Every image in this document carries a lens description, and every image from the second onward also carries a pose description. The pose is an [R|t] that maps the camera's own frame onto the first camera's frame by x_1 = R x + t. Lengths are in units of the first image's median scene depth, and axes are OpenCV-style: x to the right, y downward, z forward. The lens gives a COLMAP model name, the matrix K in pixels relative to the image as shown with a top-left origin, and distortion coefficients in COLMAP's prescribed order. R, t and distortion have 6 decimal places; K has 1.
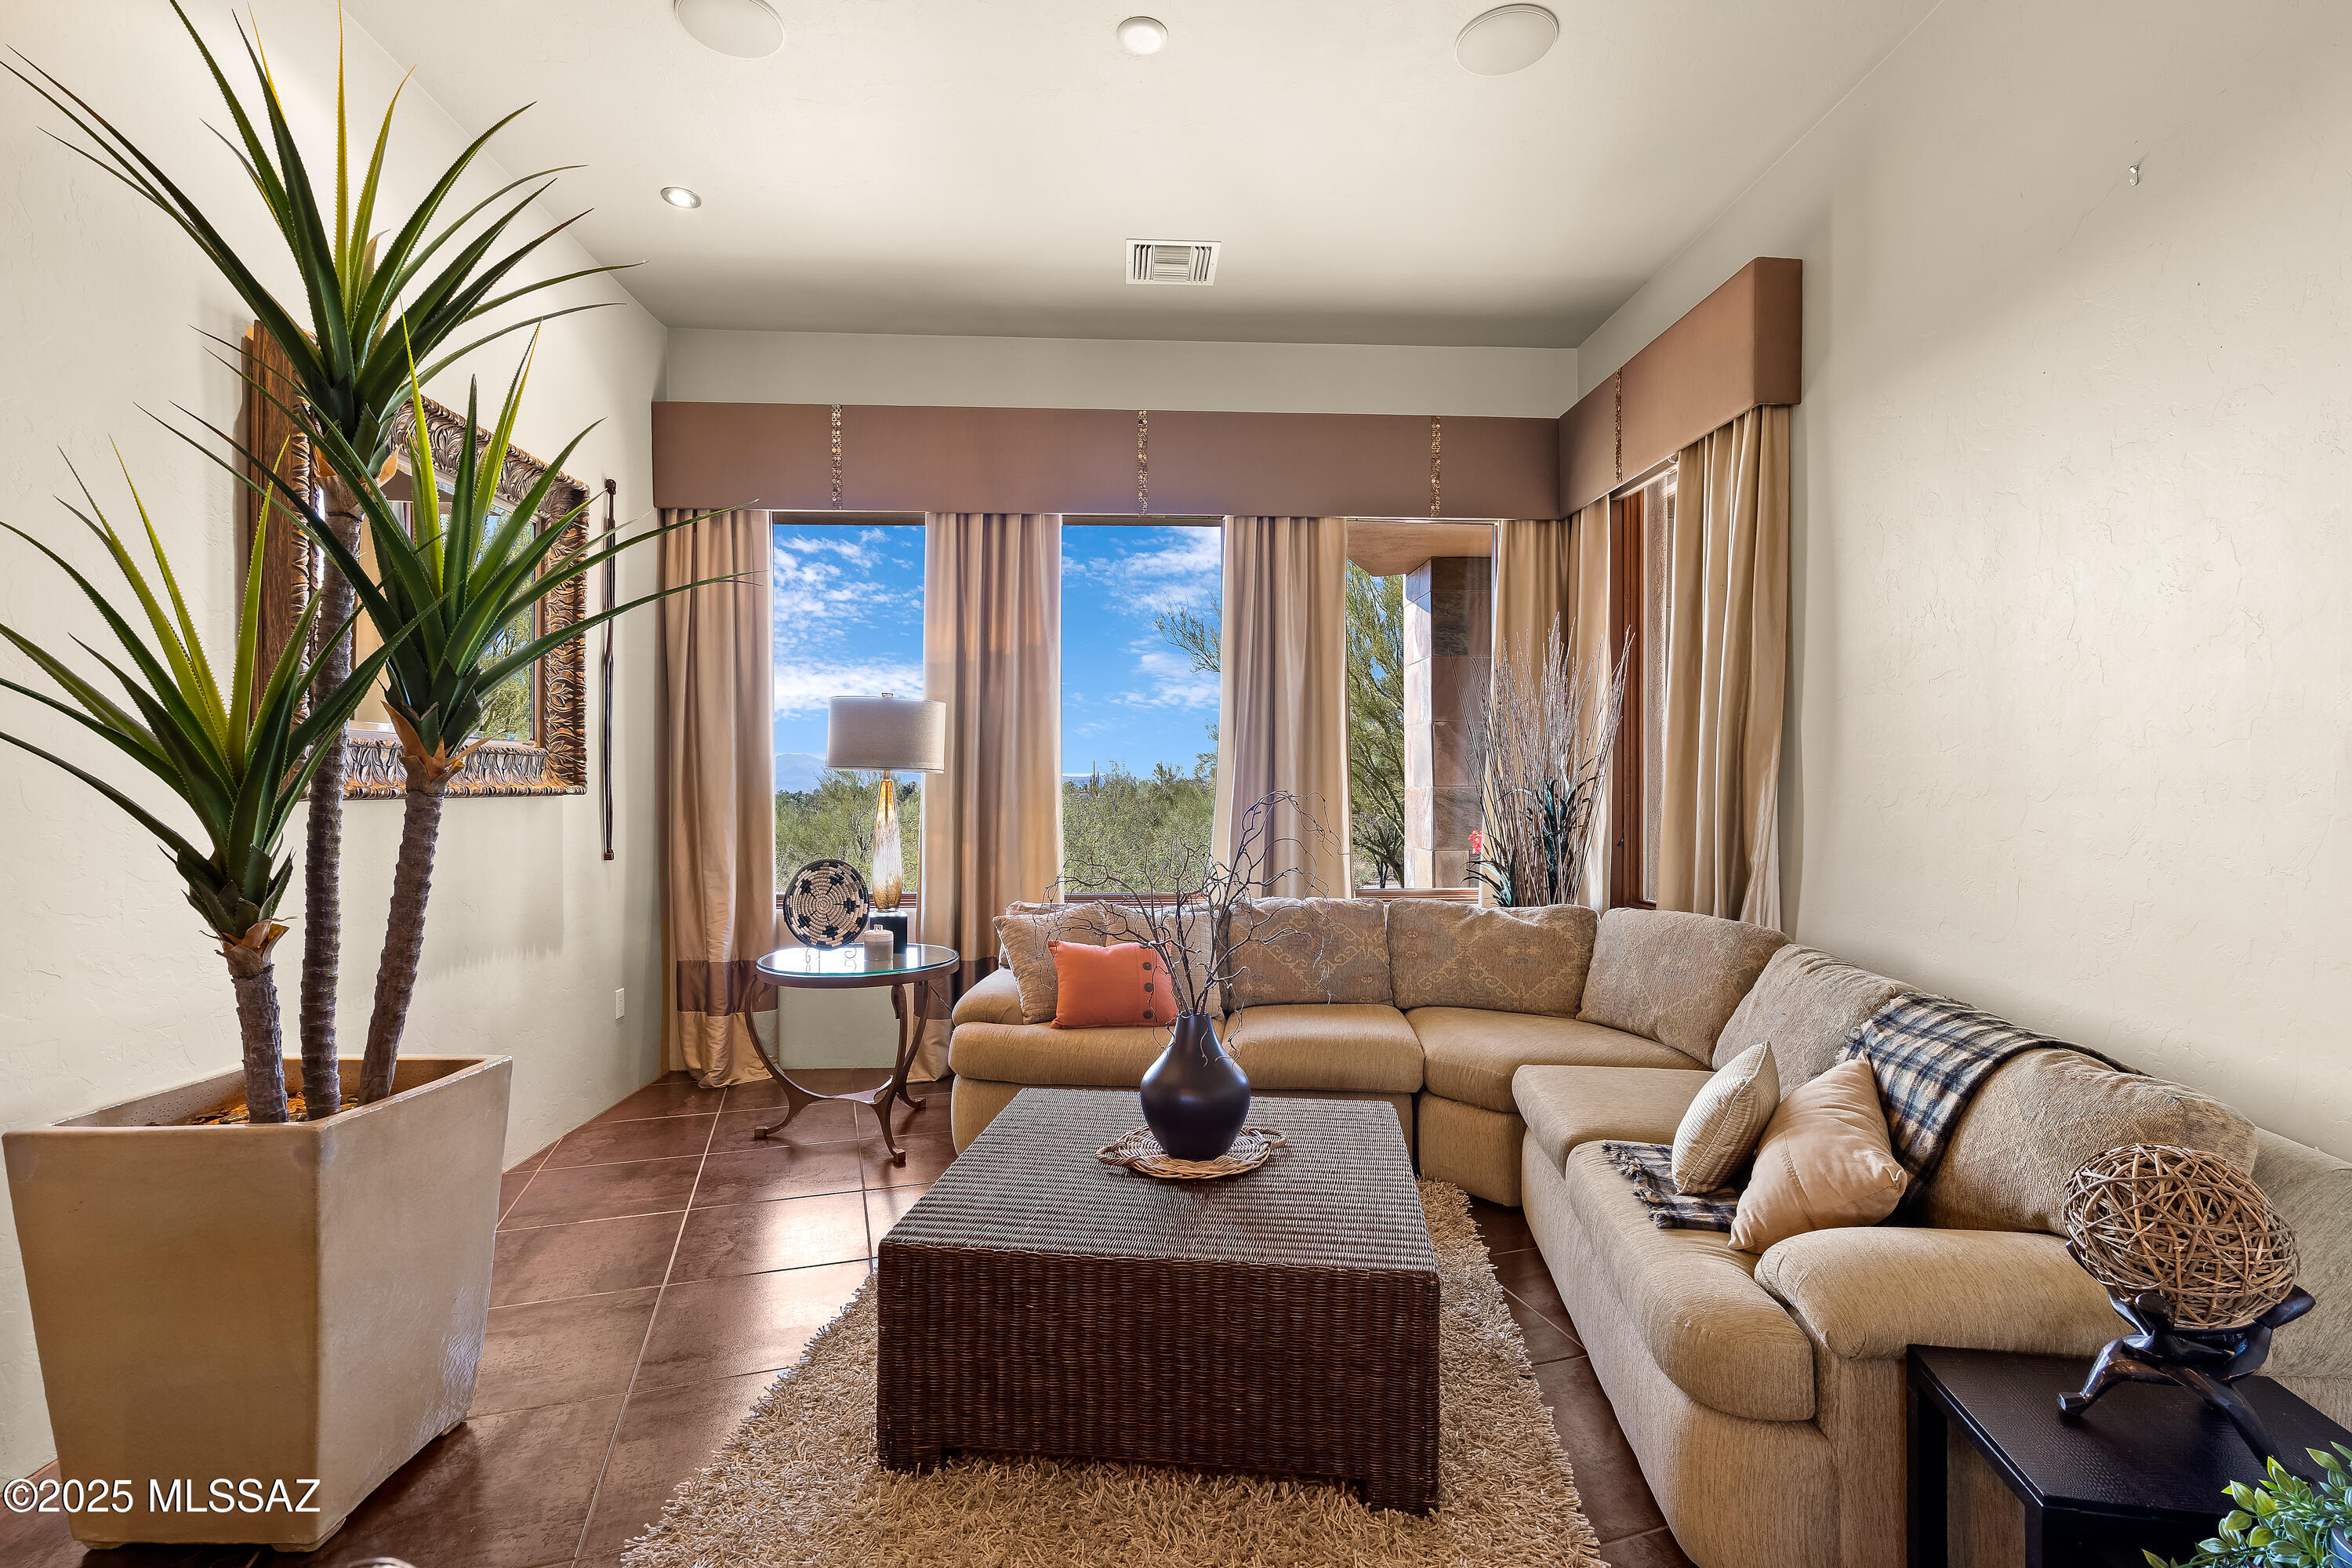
lens RADIAL K [[1077.6, 0, 1176.8], [0, 1077.6, 789.2], [0, 0, 1]] dist [0.000952, 0.000535]
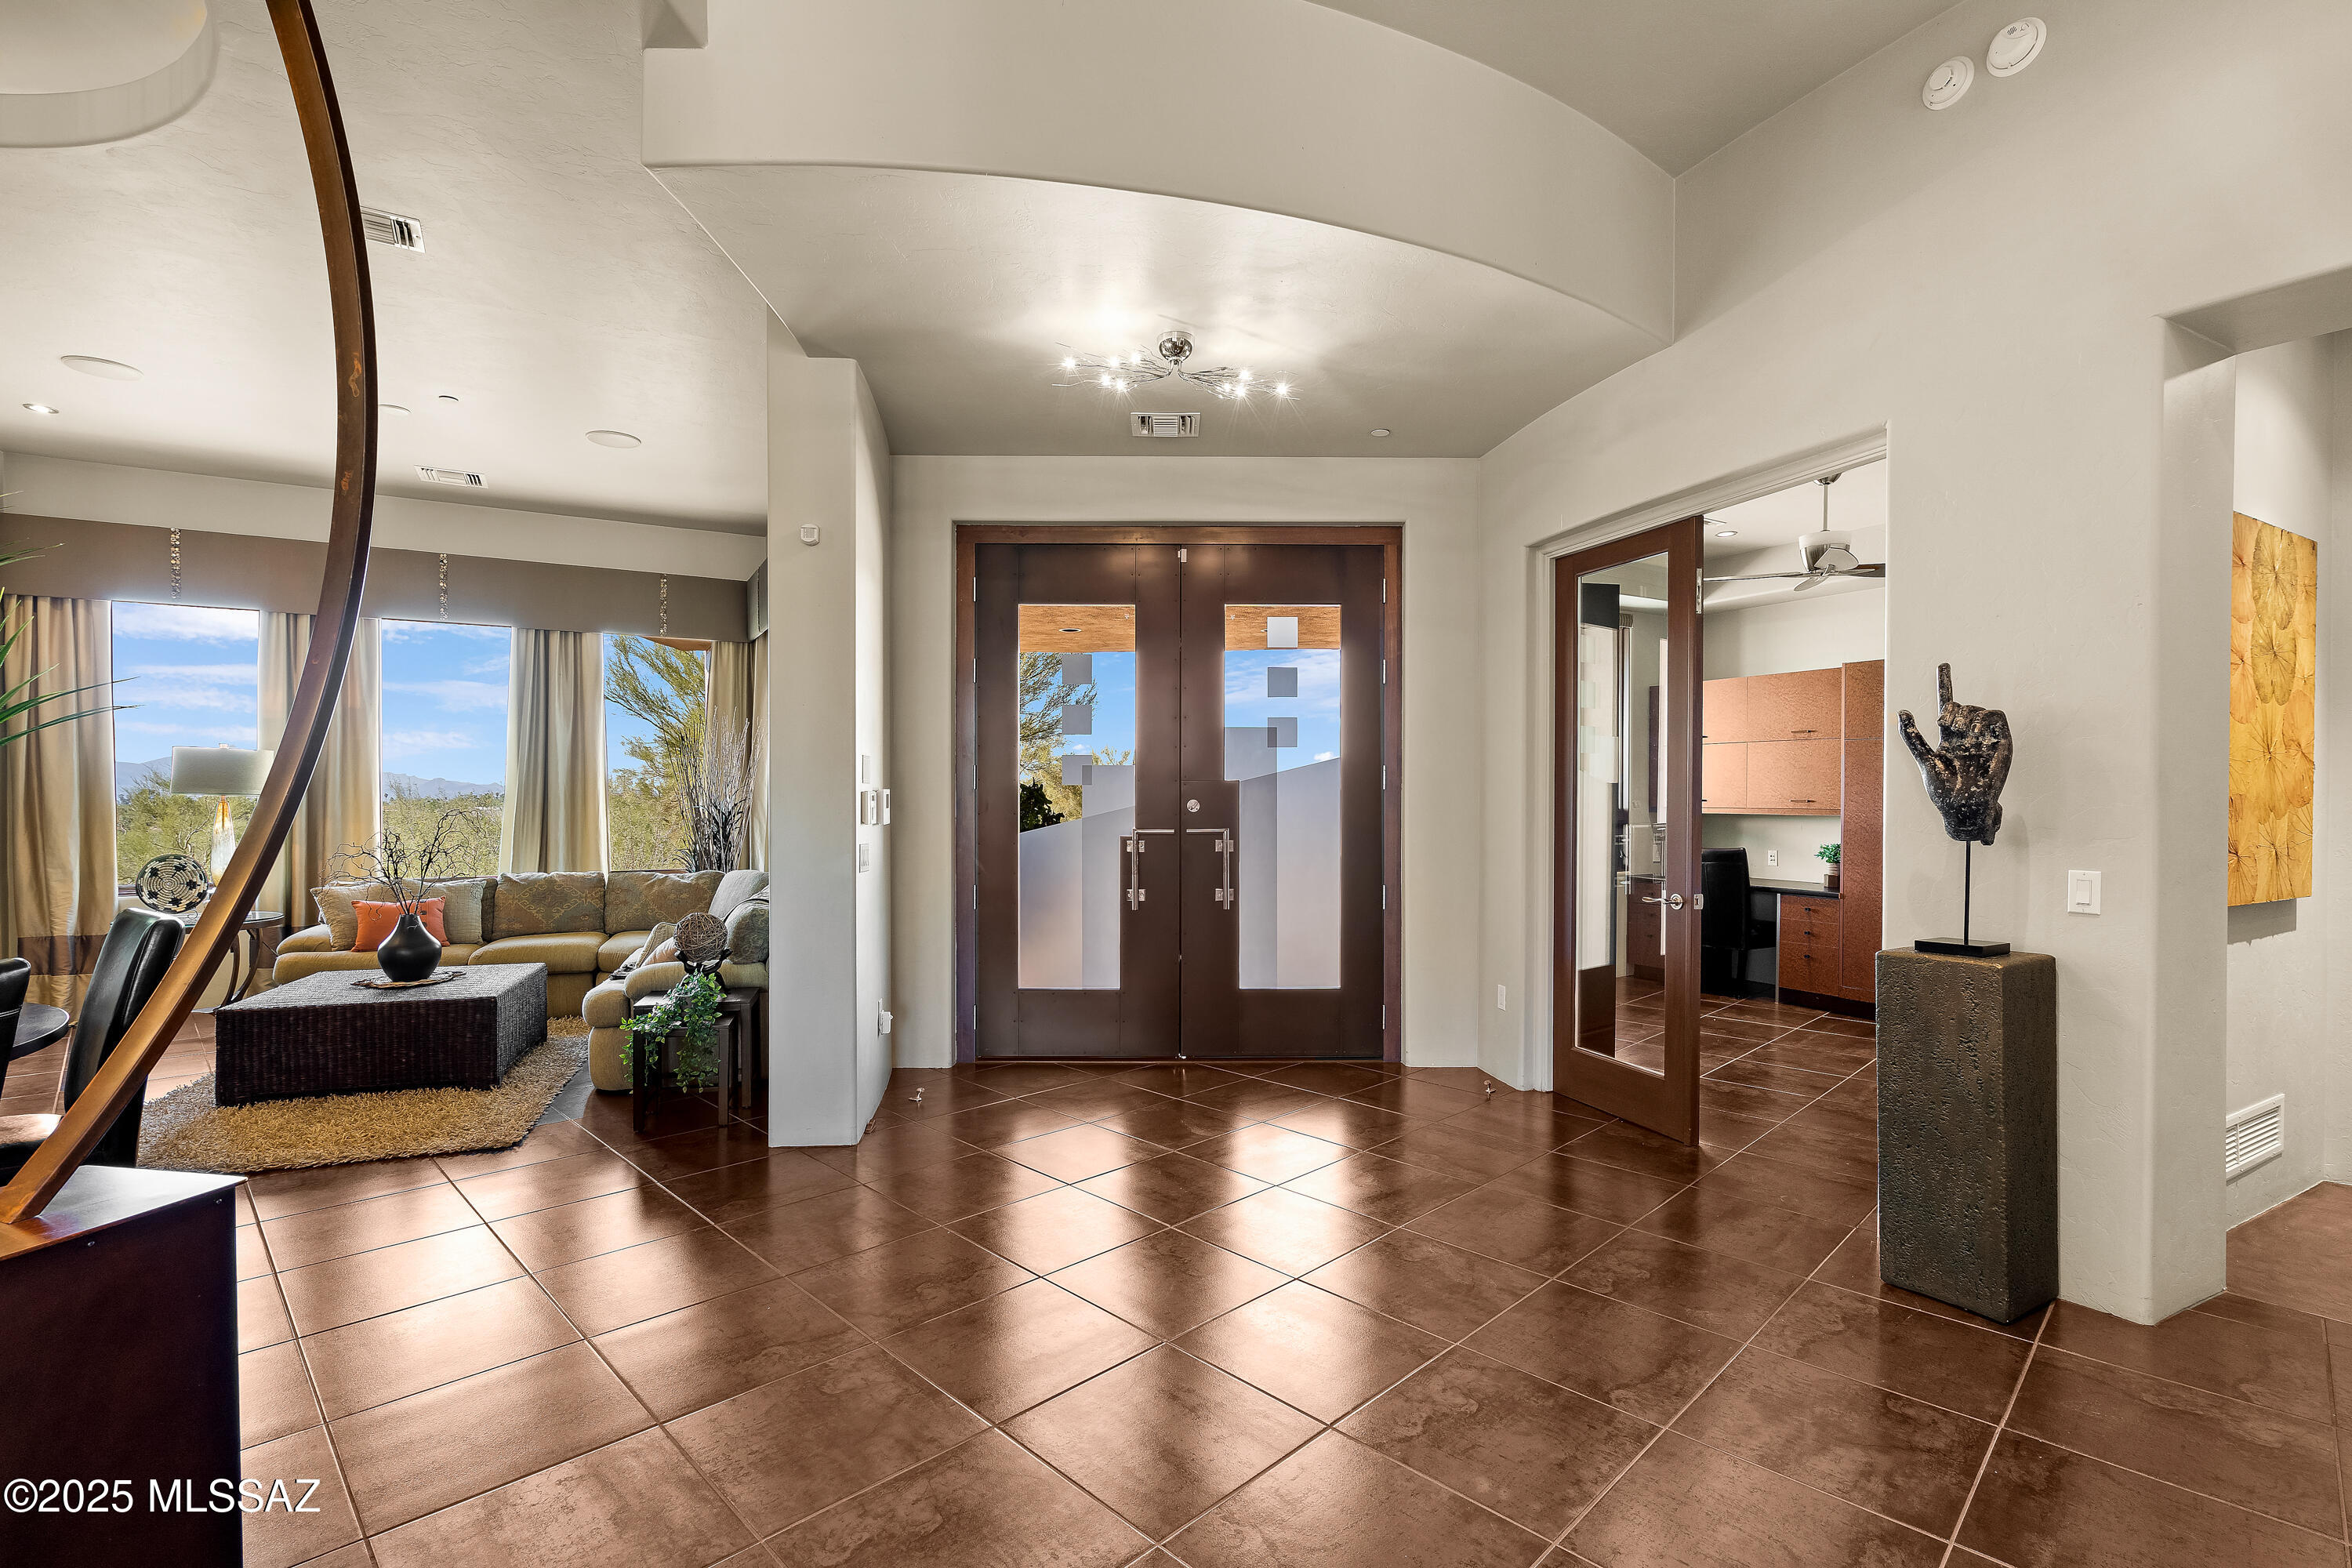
lens RADIAL K [[1077.6, 0, 1182.8], [0, 1077.6, 804.7], [0, 0, 1]] dist [0.000952, 0.000535]
pose [[0.896399, -0.001794, 0.443245, 0.286498], [0.000423, 0.999995, 0.003191, -0.009223], [-0.443248, -0.002673, 0.896395, -1.023083]]
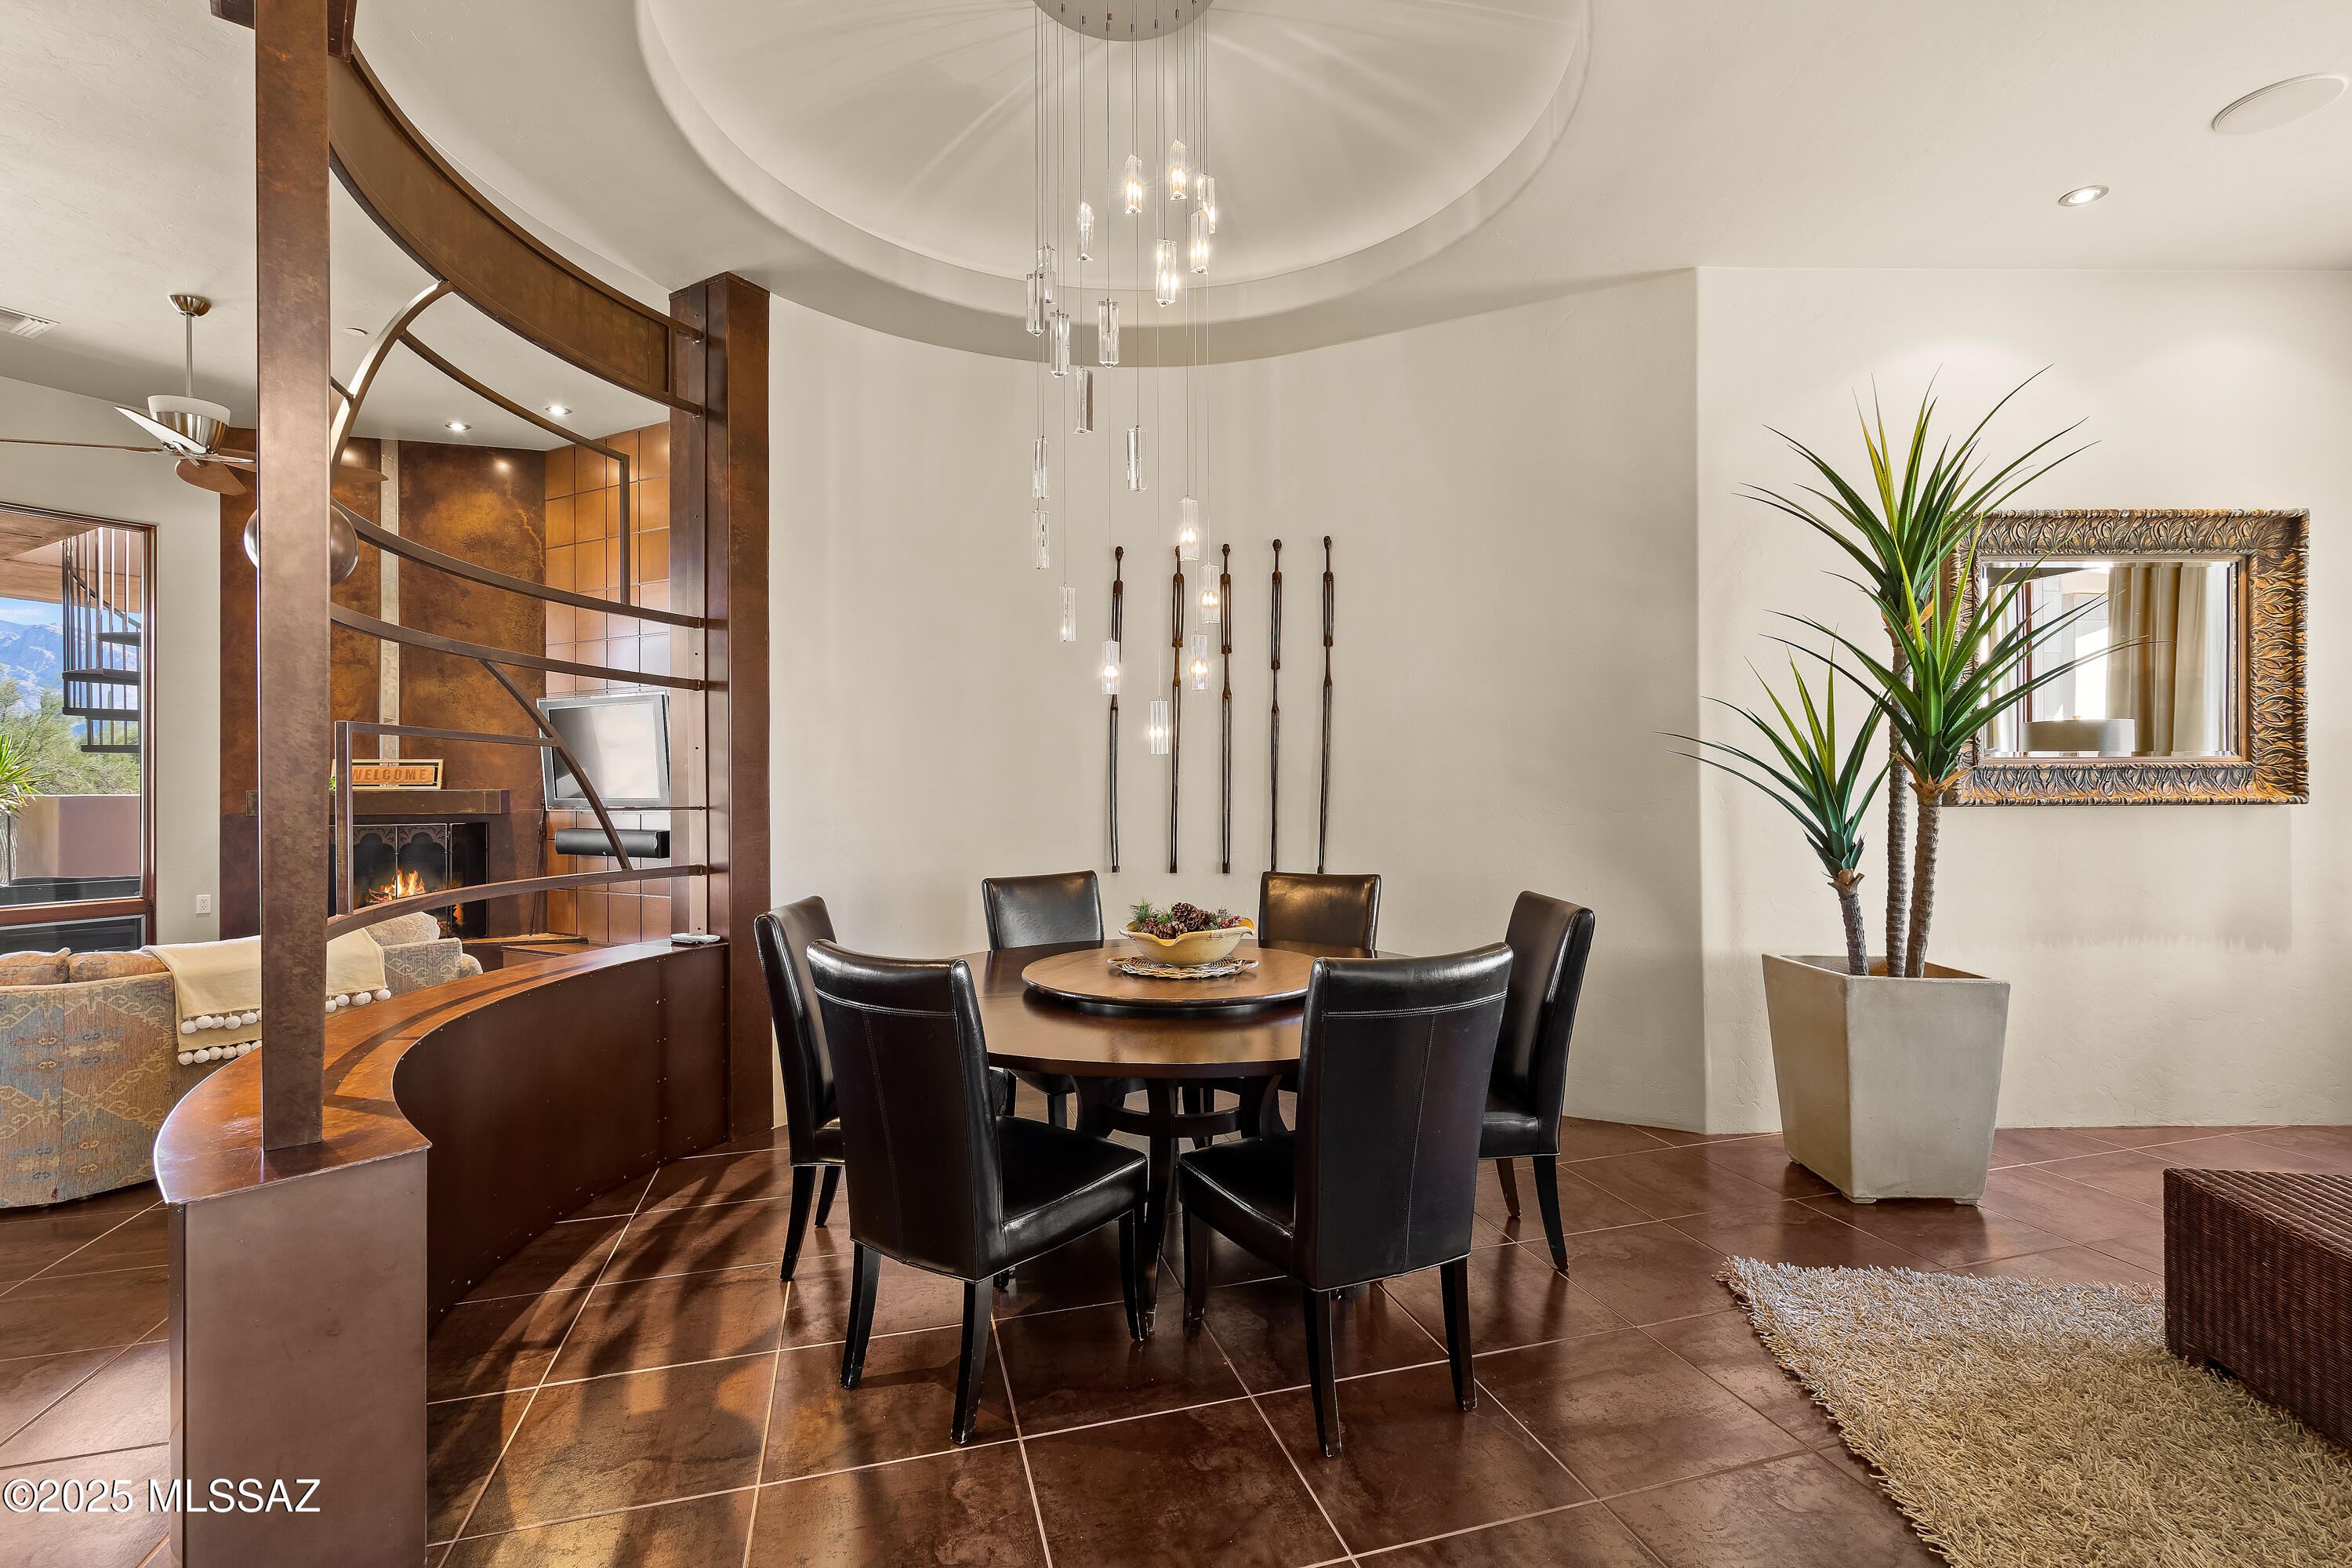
lens RADIAL K [[1077.6, 0, 1179.3], [0, 1077.6, 784.8], [0, 0, 1]] dist [0.000952, 0.000535]
pose [[-0.036869, 0.002551, -0.999317, 0.545905], [0.000403, 0.999997, 0.002538, -0.016976], [0.999320, -0.000309, -0.036869, -0.056535]]
